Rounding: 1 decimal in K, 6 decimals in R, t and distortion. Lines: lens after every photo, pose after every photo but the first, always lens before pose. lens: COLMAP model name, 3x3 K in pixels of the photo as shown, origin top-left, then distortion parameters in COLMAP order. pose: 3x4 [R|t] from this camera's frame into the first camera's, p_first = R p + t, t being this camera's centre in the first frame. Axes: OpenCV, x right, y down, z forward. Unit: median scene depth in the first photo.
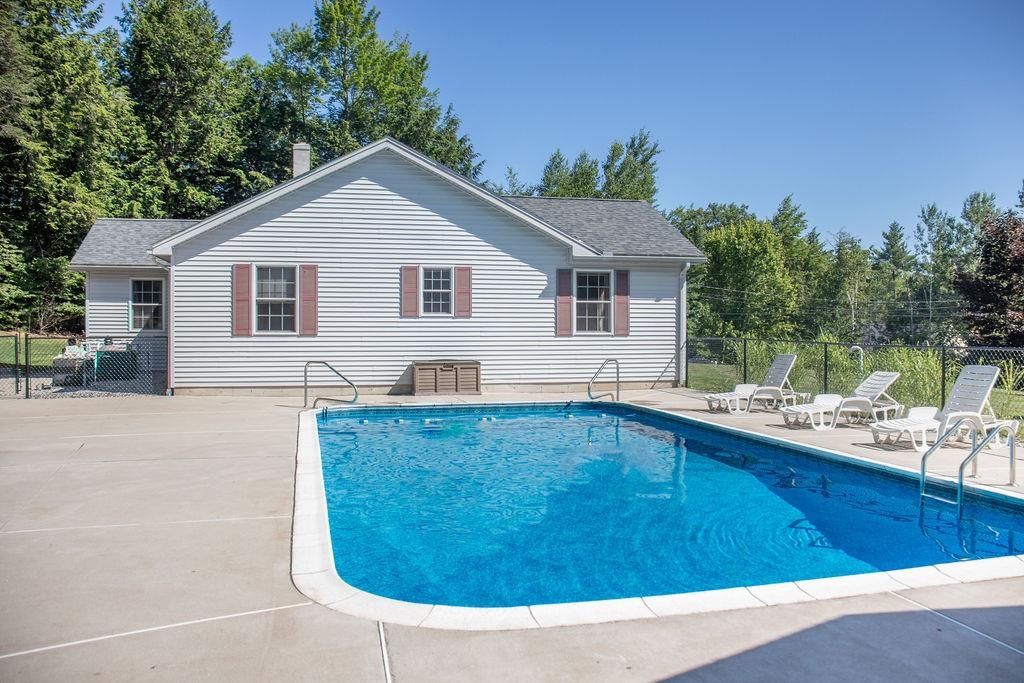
lens RADIAL K [[864.5, 0, 512.0], [0, 864.5, 341.5], [0, 0, 1]] dist [-0.088632, 0.006877]
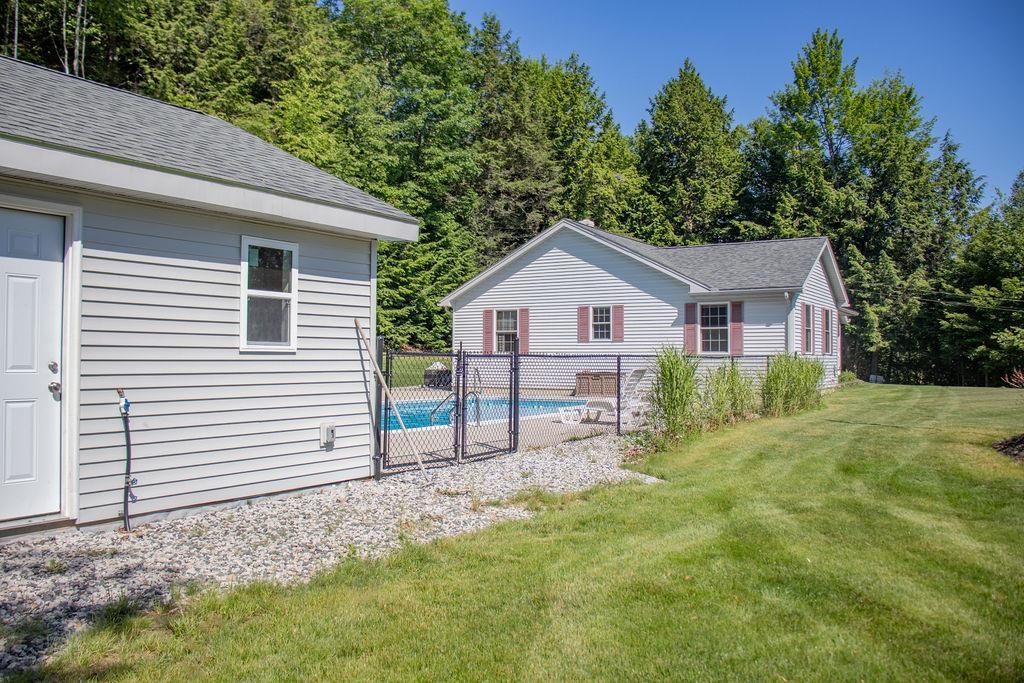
lens RADIAL K [[864.5, 0, 512.0], [0, 864.5, 341.5], [0, 0, 1]] dist [-0.088632, 0.006877]
pose [[0.692727, -0.012788, -0.721087, 0.794926], [-0.015761, 0.999336, -0.032864, 0.019086], [0.721028, 0.034131, 0.692065, -0.072961]]
